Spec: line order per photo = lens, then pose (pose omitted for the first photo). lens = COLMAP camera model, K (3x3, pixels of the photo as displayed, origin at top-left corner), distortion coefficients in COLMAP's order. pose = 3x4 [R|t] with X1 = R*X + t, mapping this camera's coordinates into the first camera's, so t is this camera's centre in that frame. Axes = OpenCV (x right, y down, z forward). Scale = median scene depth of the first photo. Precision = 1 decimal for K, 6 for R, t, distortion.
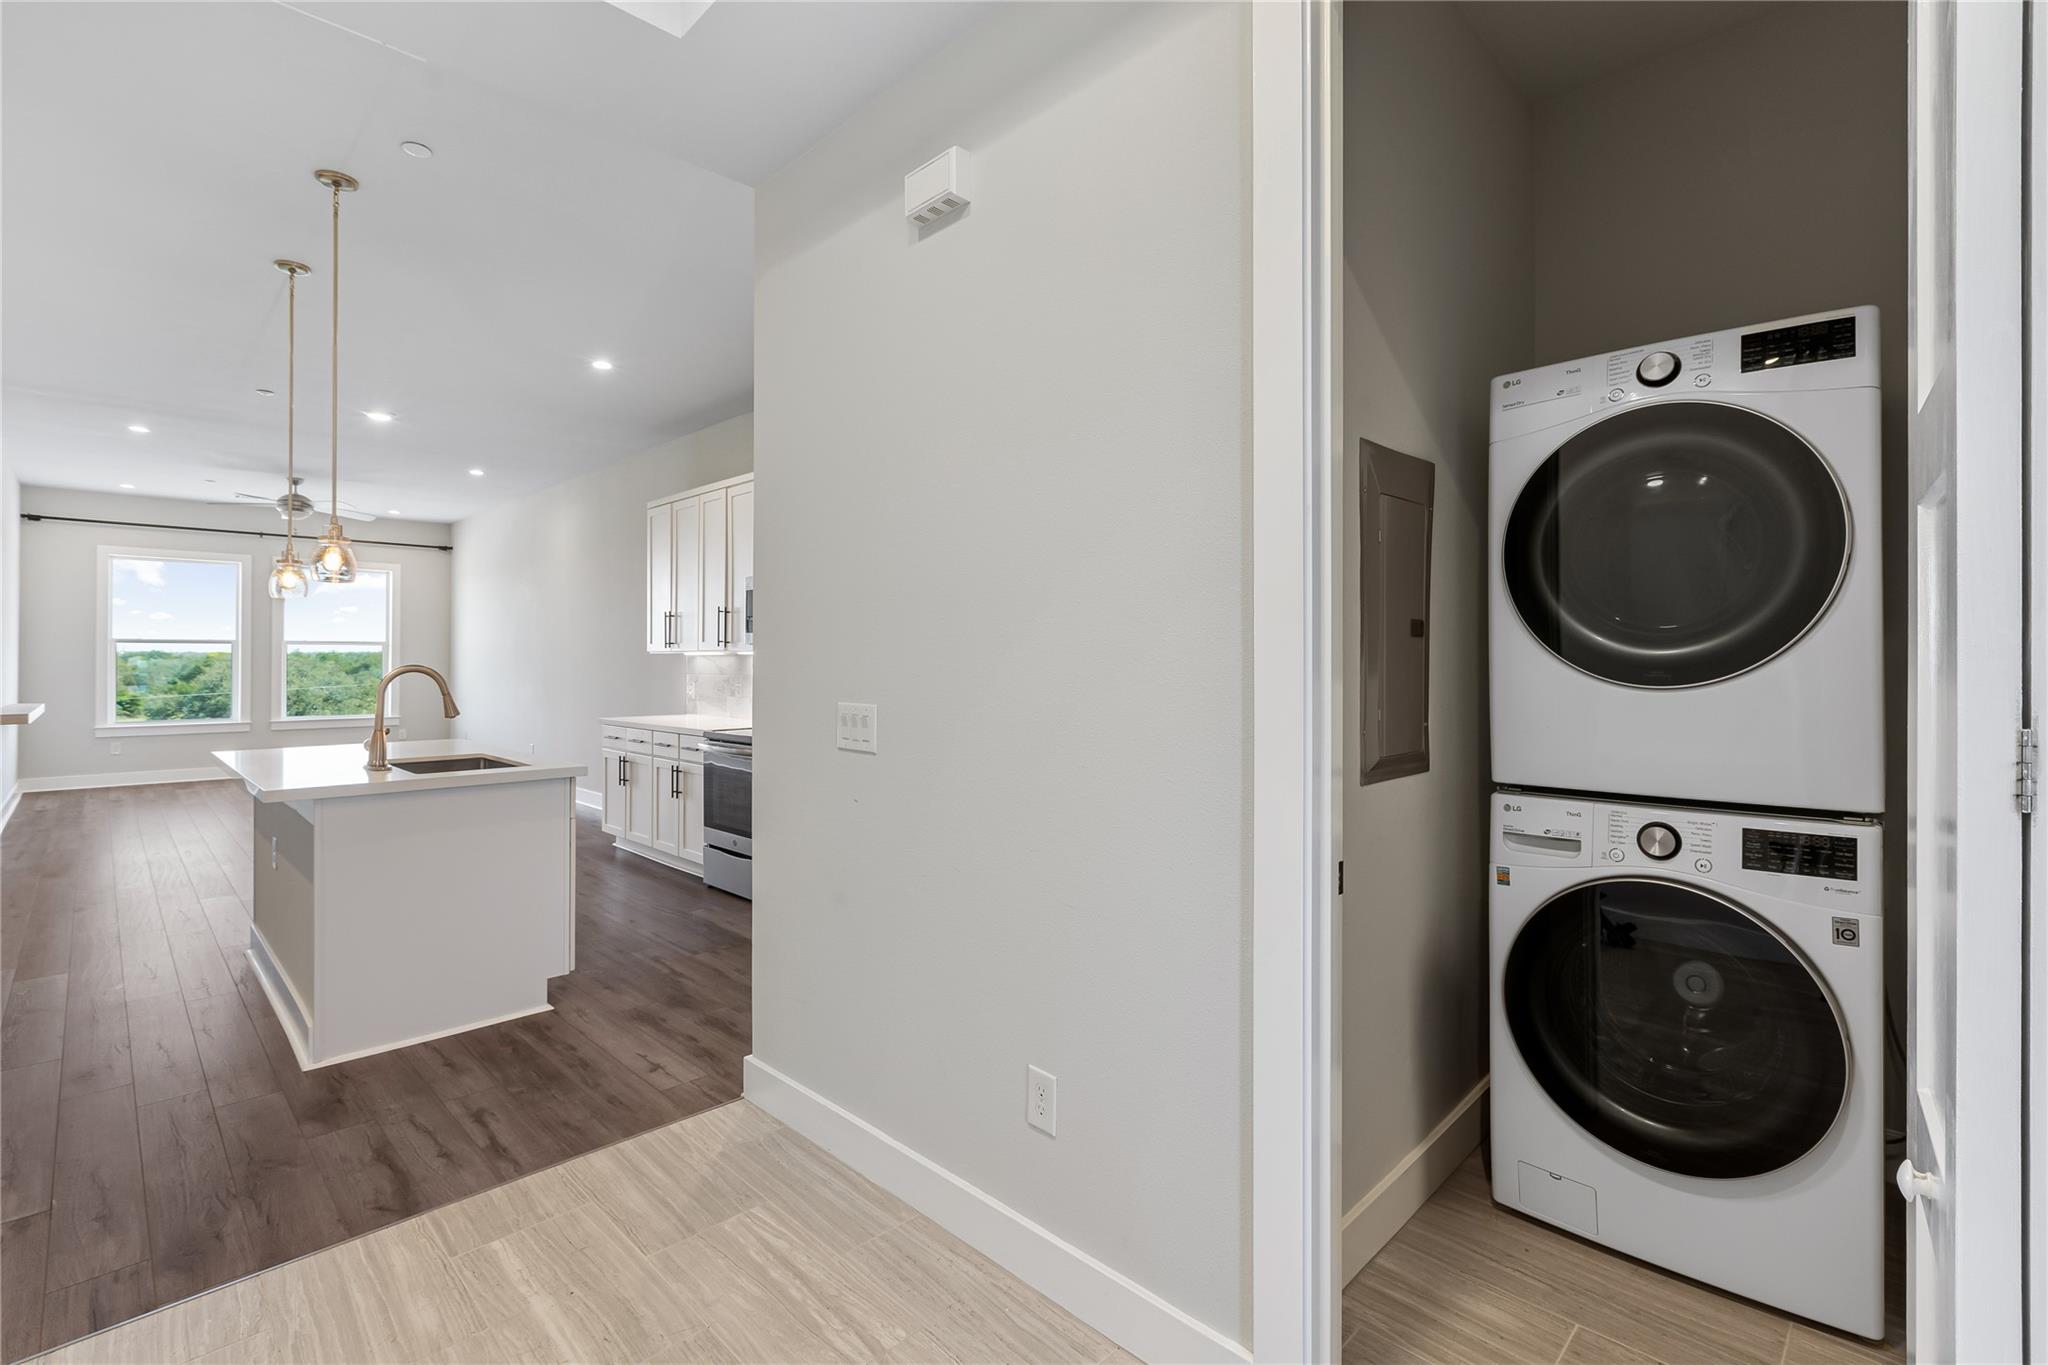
lens RADIAL K [[905.5, 0, 1021.1], [0, 905.5, 657.1], [0, 0, 1]] dist [0.000728, -0.001417]
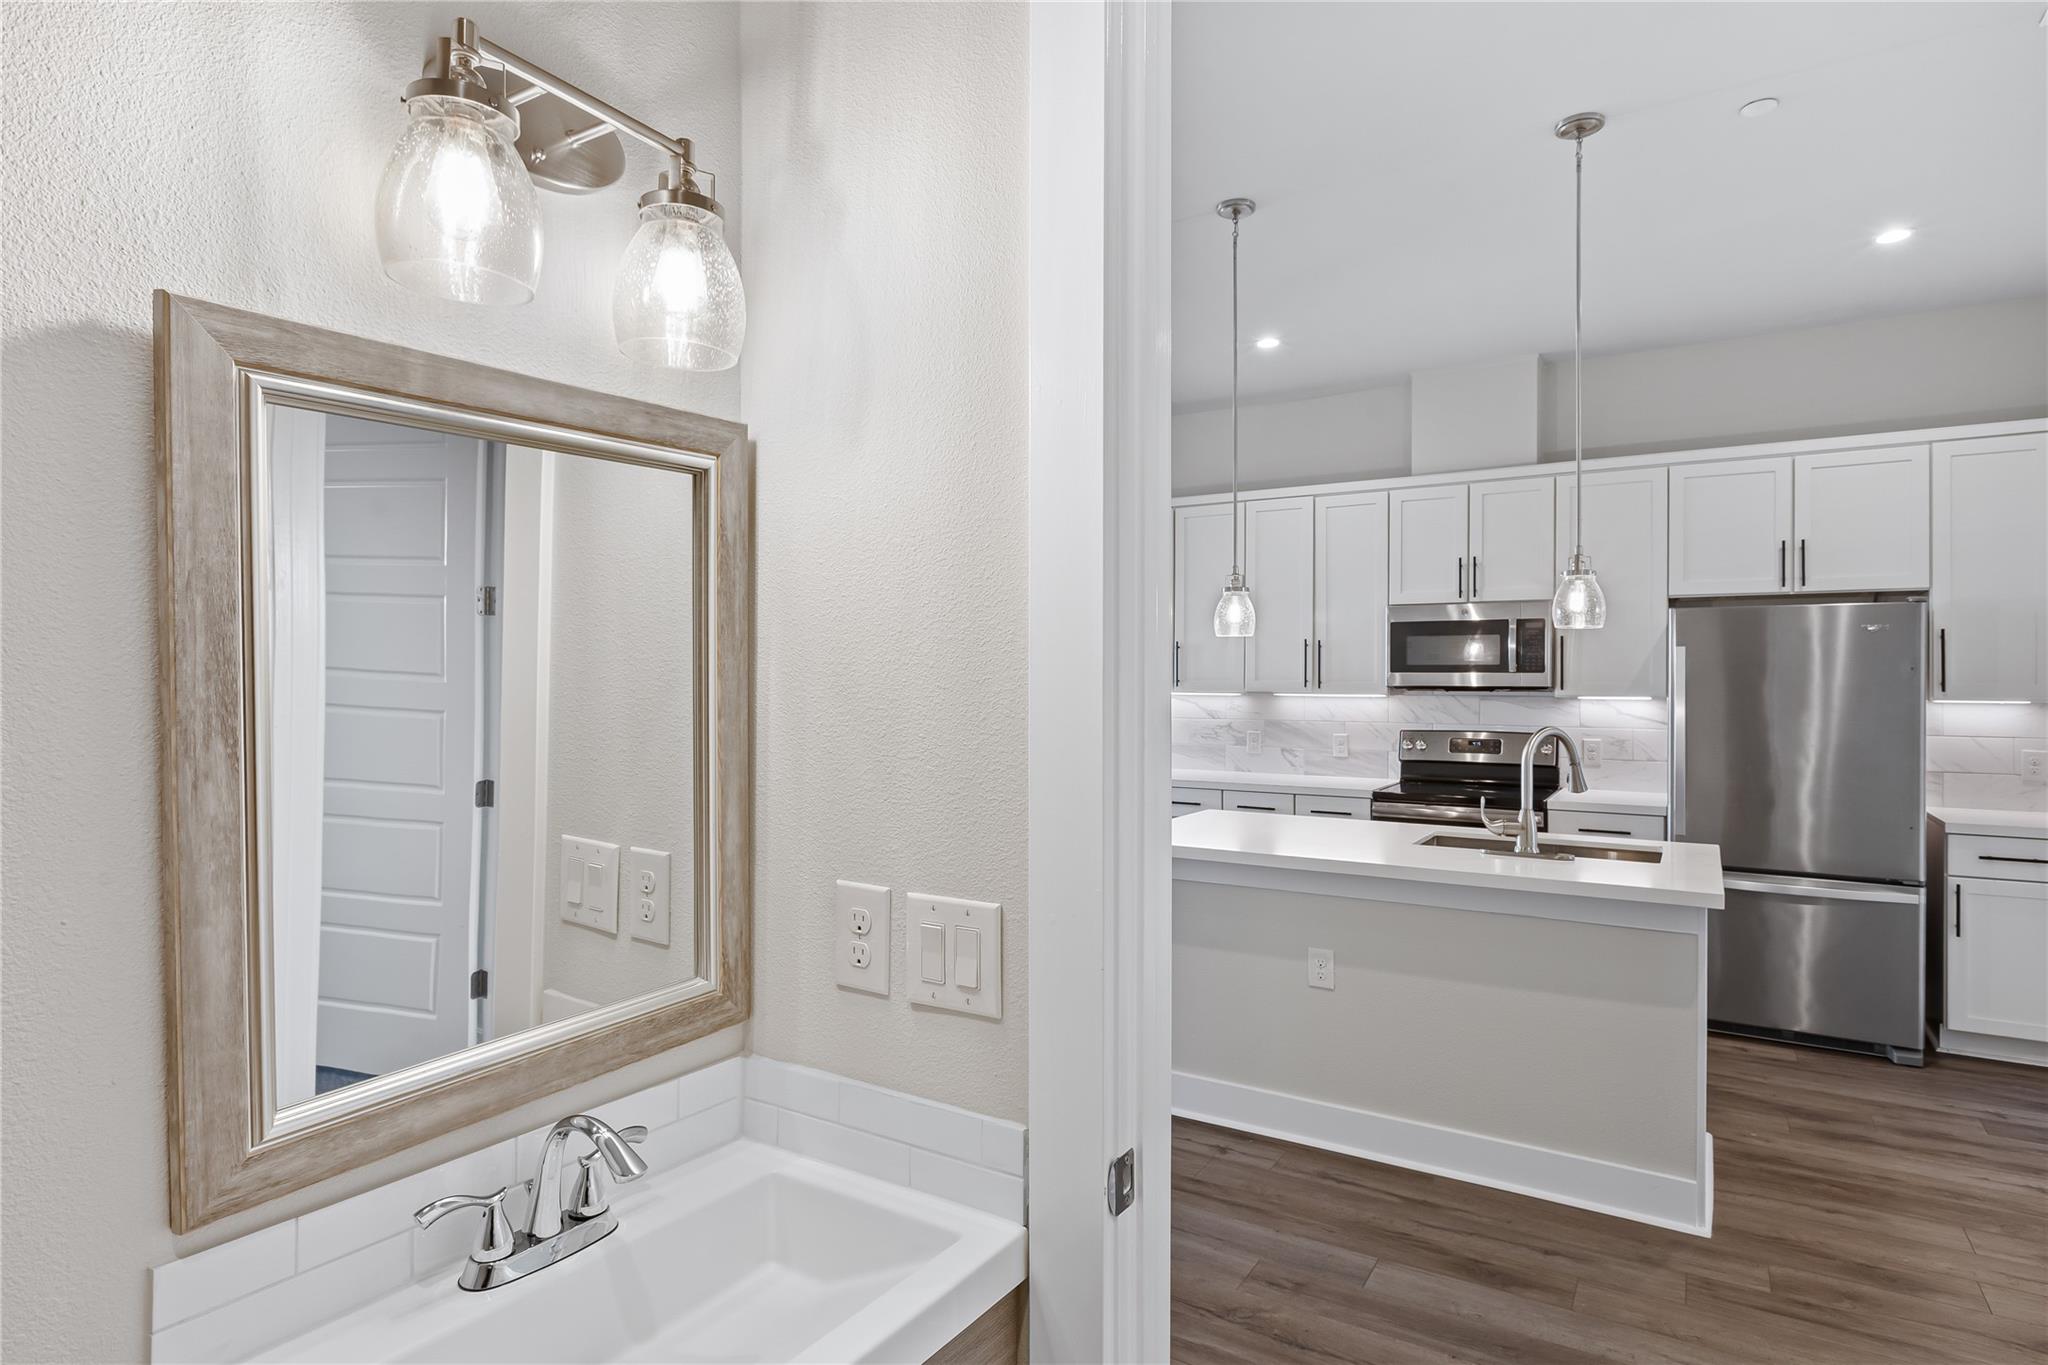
lens RADIAL K [[1071.2, 0, 1024.0], [0, 1071.2, 682.5], [0, 0, 1]] dist [0.004619, 0.000007]
pose [[0.976125, 0.001209, 0.217204, -1.576110], [-0.002428, 0.999983, 0.005347, -0.040910], [-0.217194, -0.005747, 0.976112, 0.197054]]
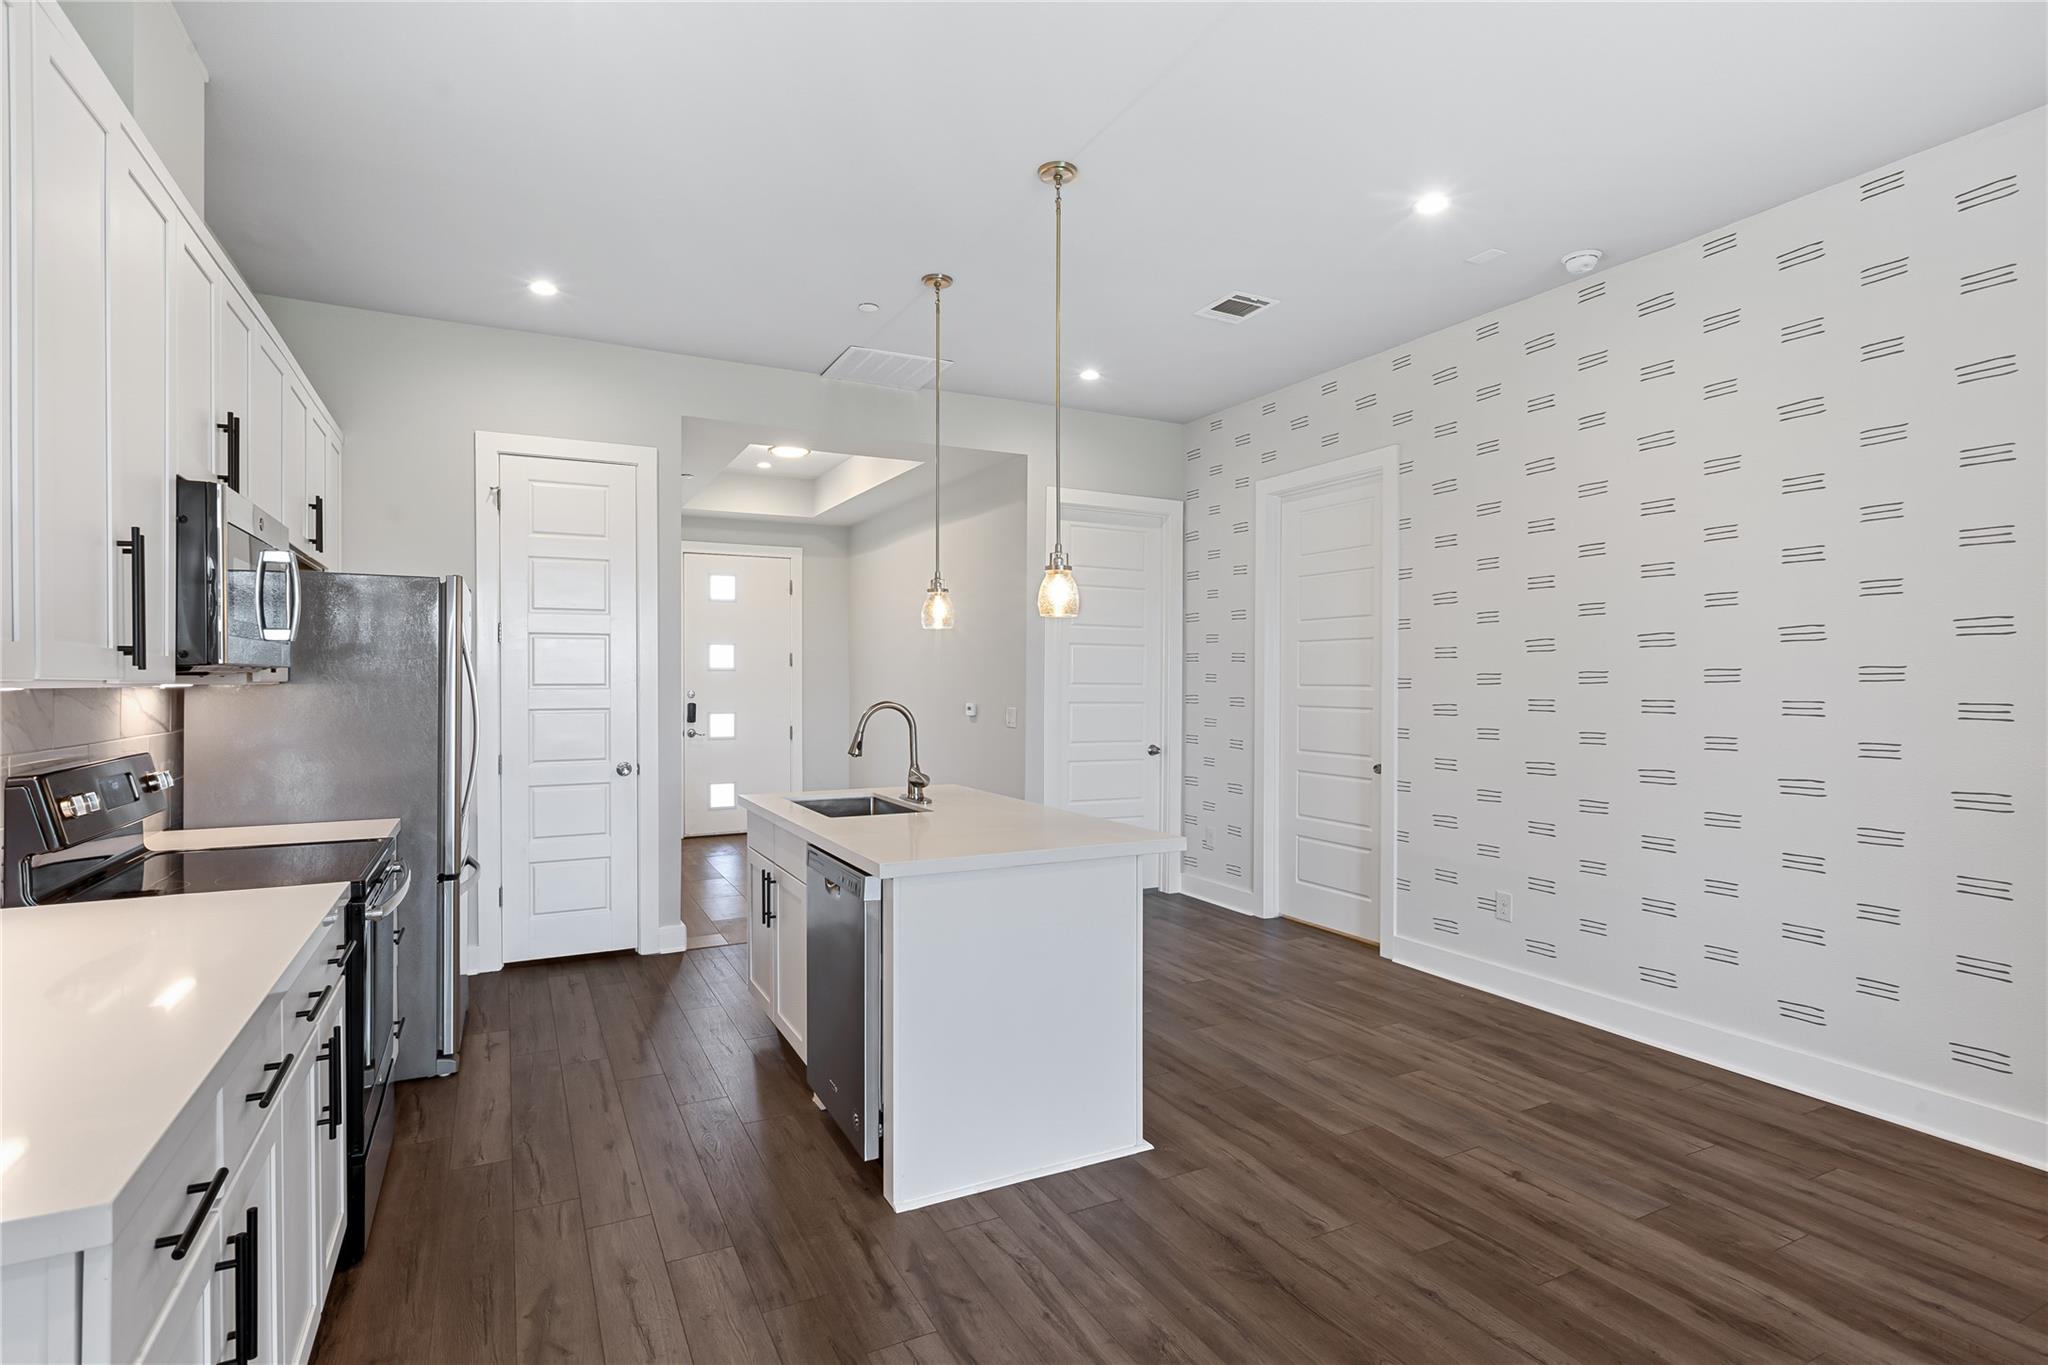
lens RADIAL K [[1030.7, 0, 1037.7], [0, 1030.7, 686.2], [0, 0, 1]] dist [-0.000226, 0.000043]
pose [[-0.953017, -0.004087, 0.302888, -1.399387], [-0.003325, 0.999990, 0.003032, -0.014893], [-0.302897, 0.001882, -0.953021, 2.428674]]
